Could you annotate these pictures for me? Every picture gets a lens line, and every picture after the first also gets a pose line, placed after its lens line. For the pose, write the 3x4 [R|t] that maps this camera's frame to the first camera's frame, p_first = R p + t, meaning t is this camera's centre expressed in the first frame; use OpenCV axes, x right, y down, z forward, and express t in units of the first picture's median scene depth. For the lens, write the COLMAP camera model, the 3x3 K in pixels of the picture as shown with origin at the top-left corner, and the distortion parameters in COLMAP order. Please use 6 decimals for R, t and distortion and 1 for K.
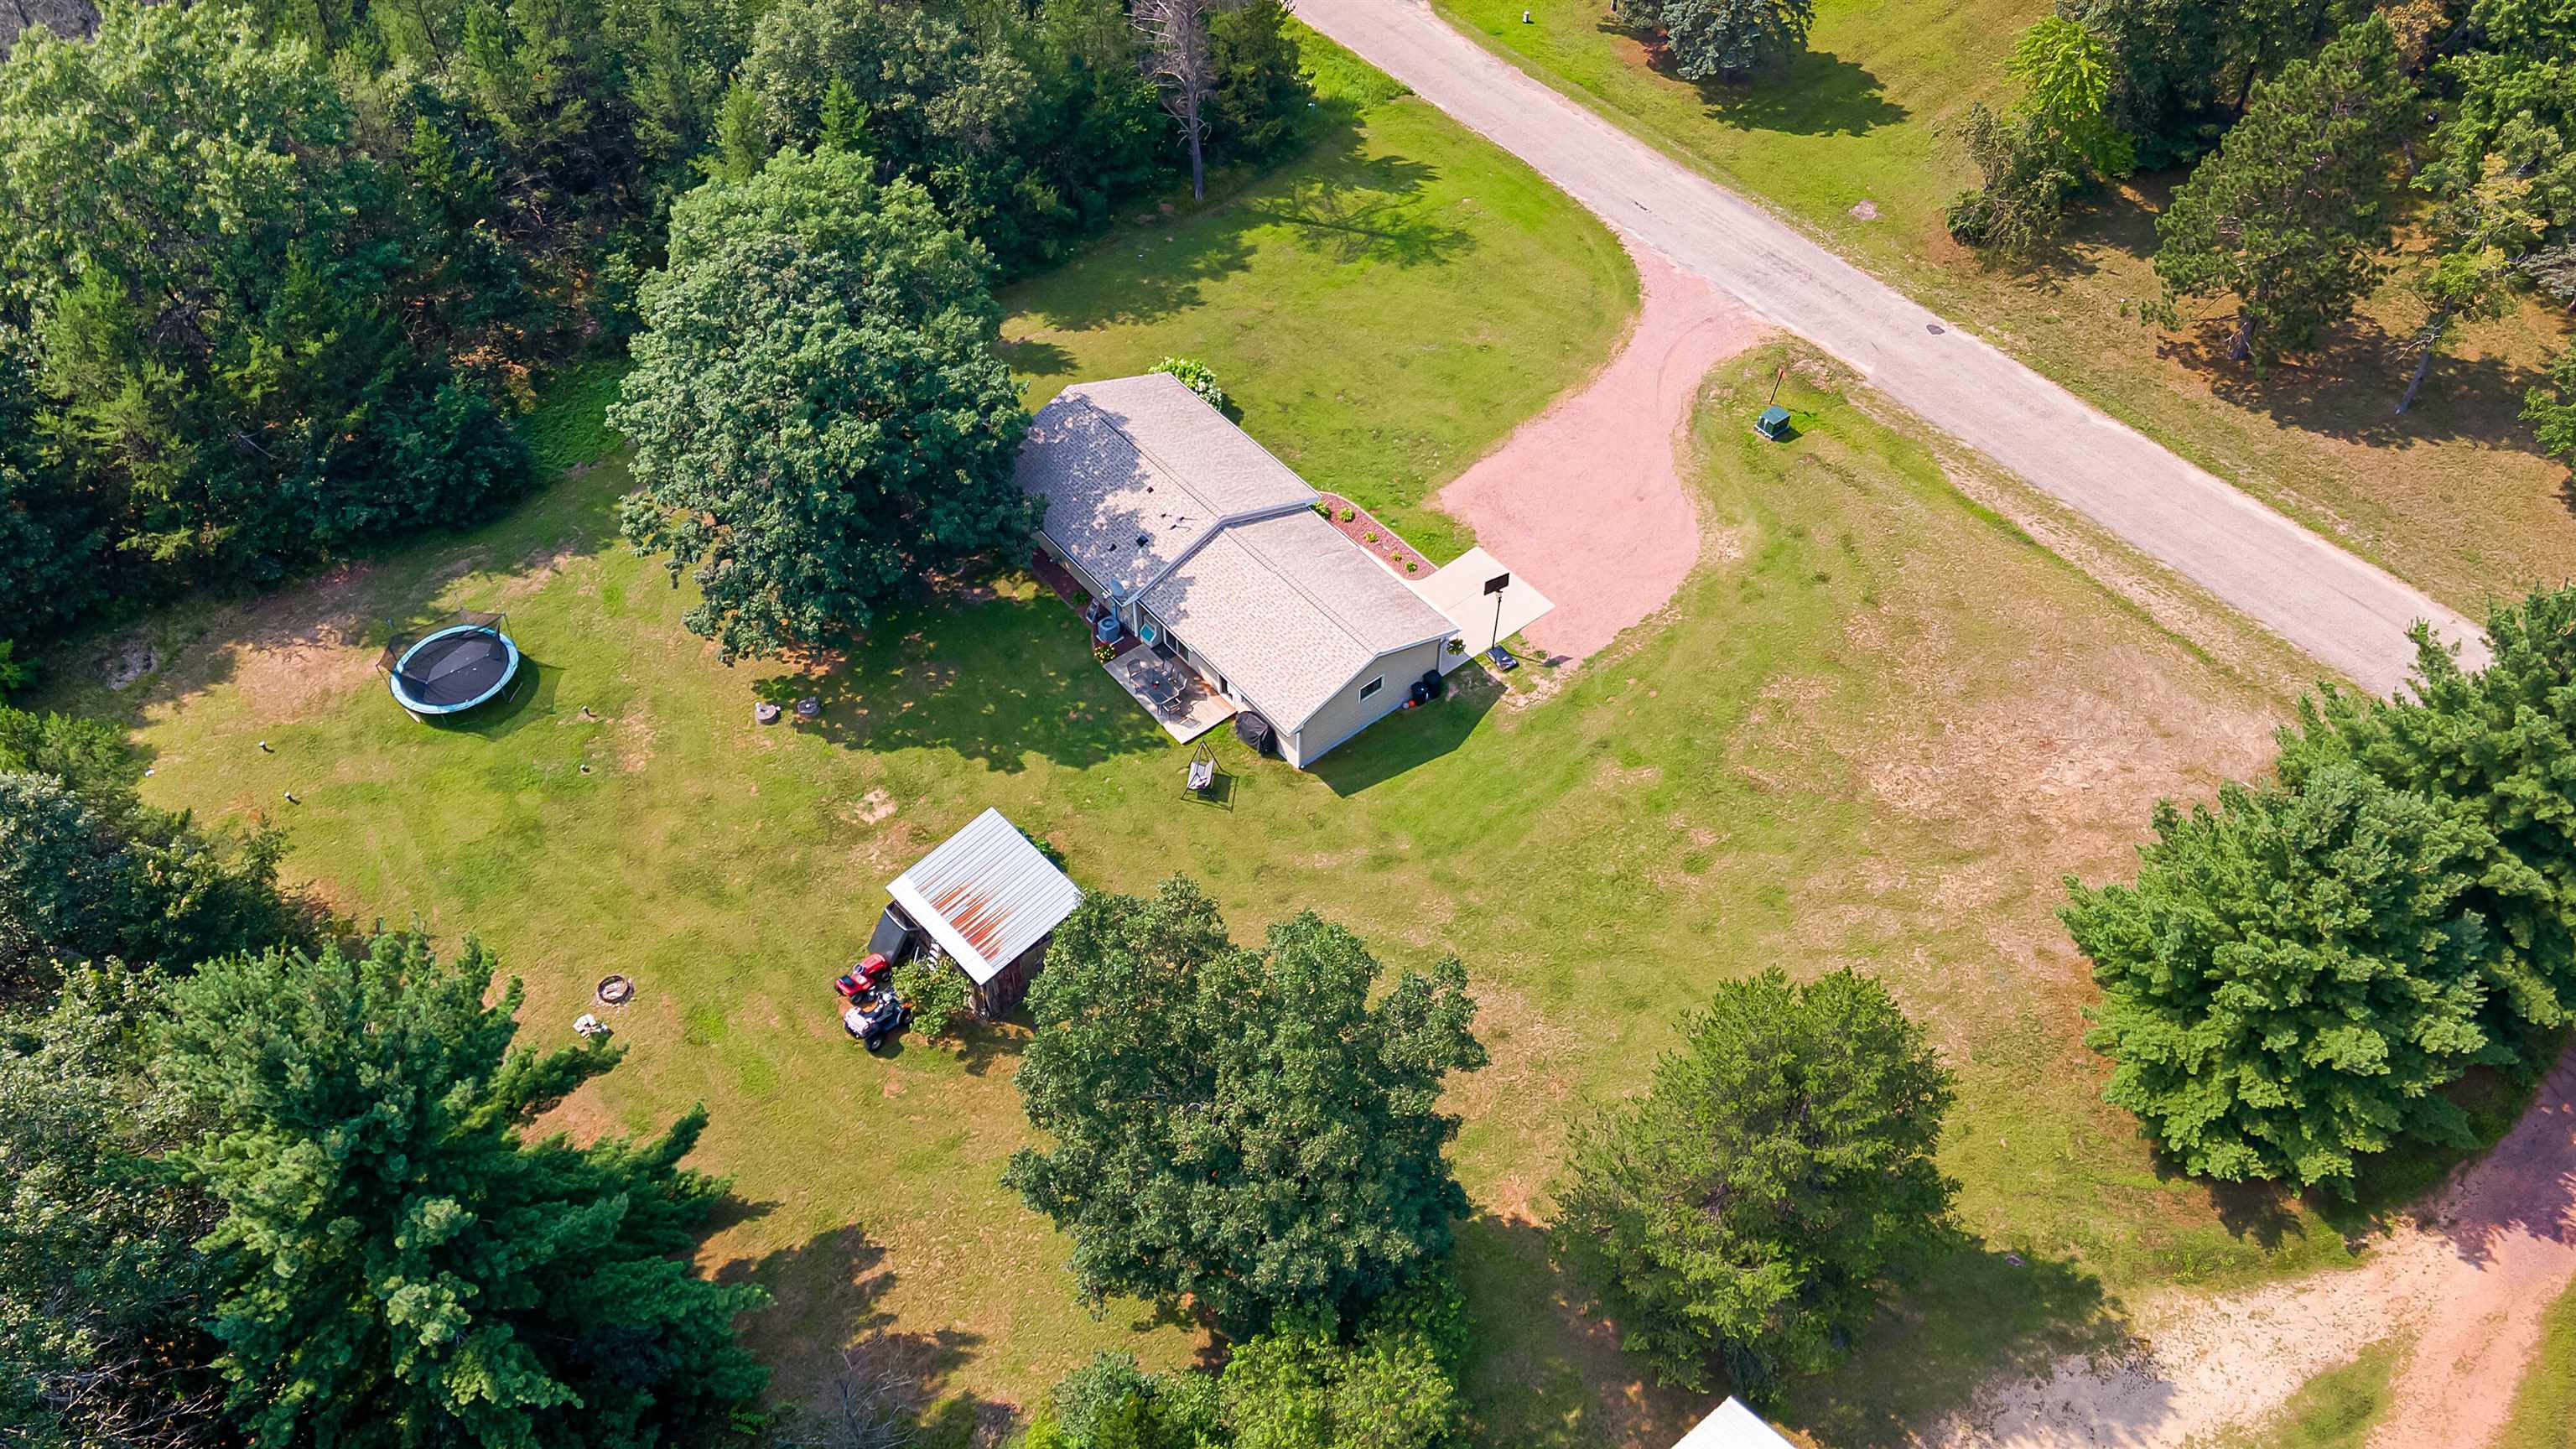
lens RADIAL K [[1880.9, 0, 1313.3], [0, 1880.9, 727.5], [0, 0, 1]] dist [0.009945, 0.058239]
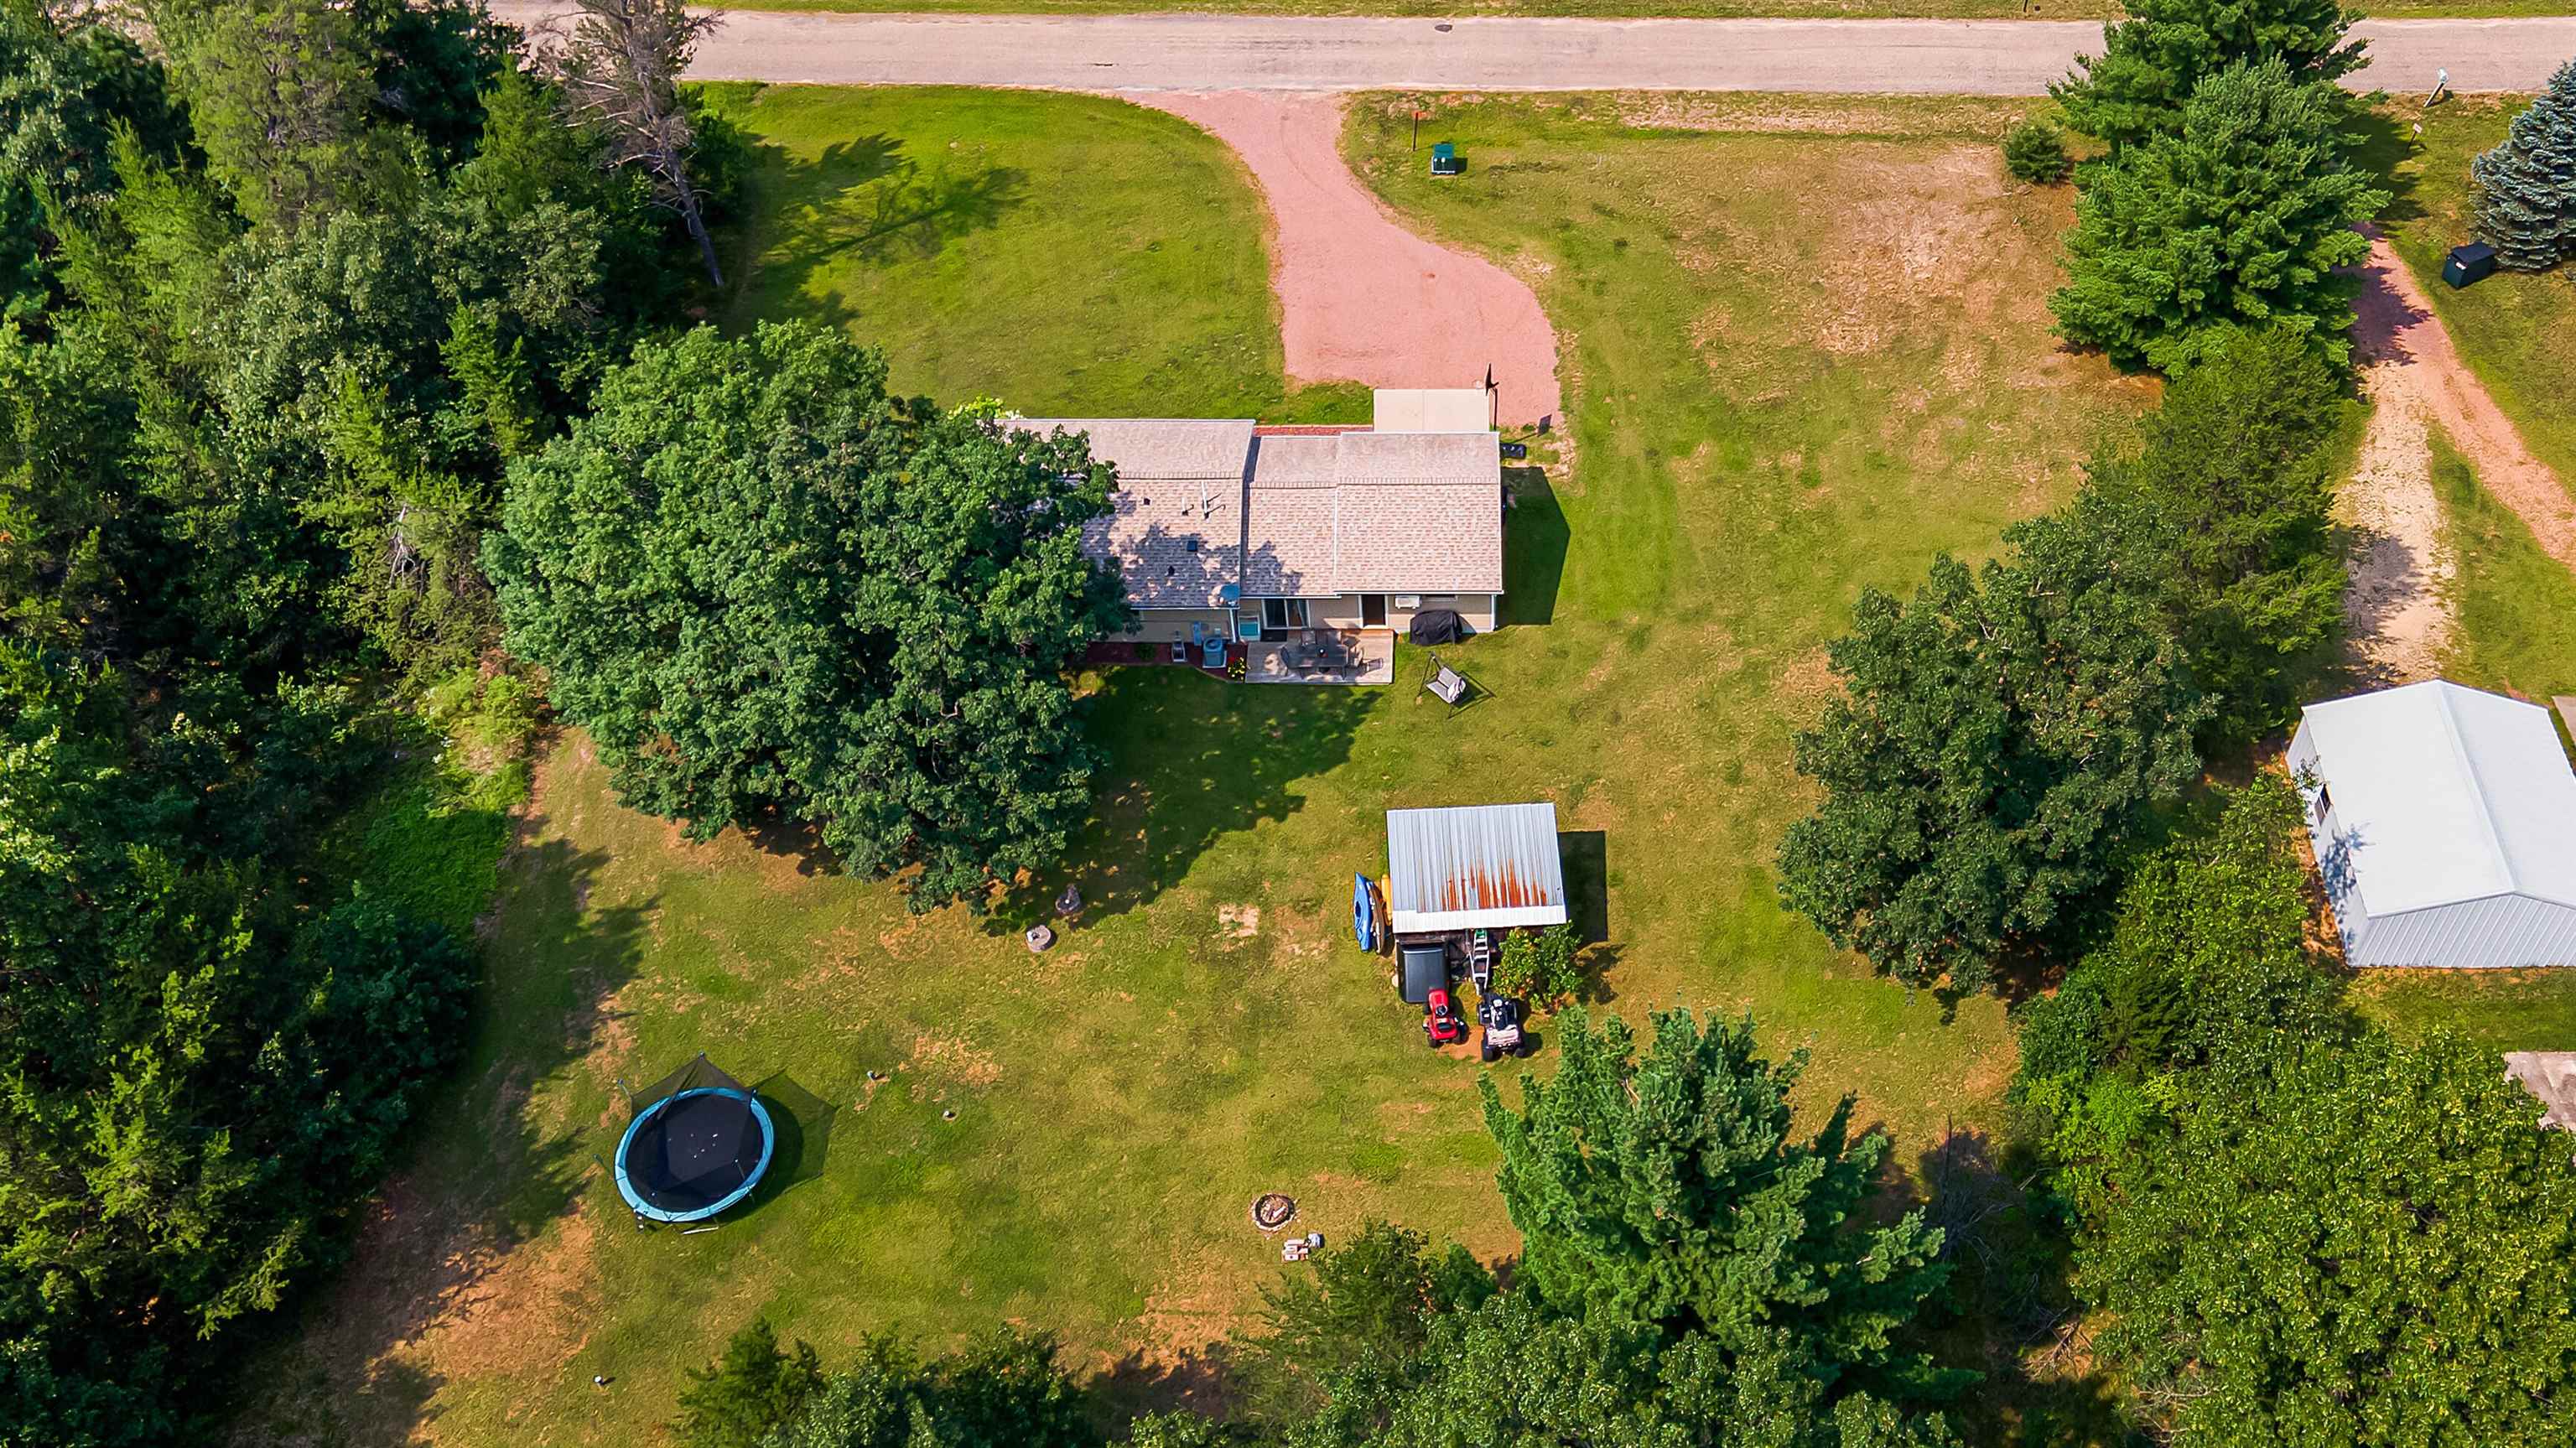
lens RADIAL K [[2335.1, 0, 1547.4], [0, 2335.1, 727.3], [0, 0, 1]] dist [0.050780, 0.003856]
pose [[0.621091, -0.579247, 0.527939, -0.615004], [0.583220, 0.791576, 0.182379, -0.132951], [-0.523546, 0.194631, 0.829469, 0.003385]]
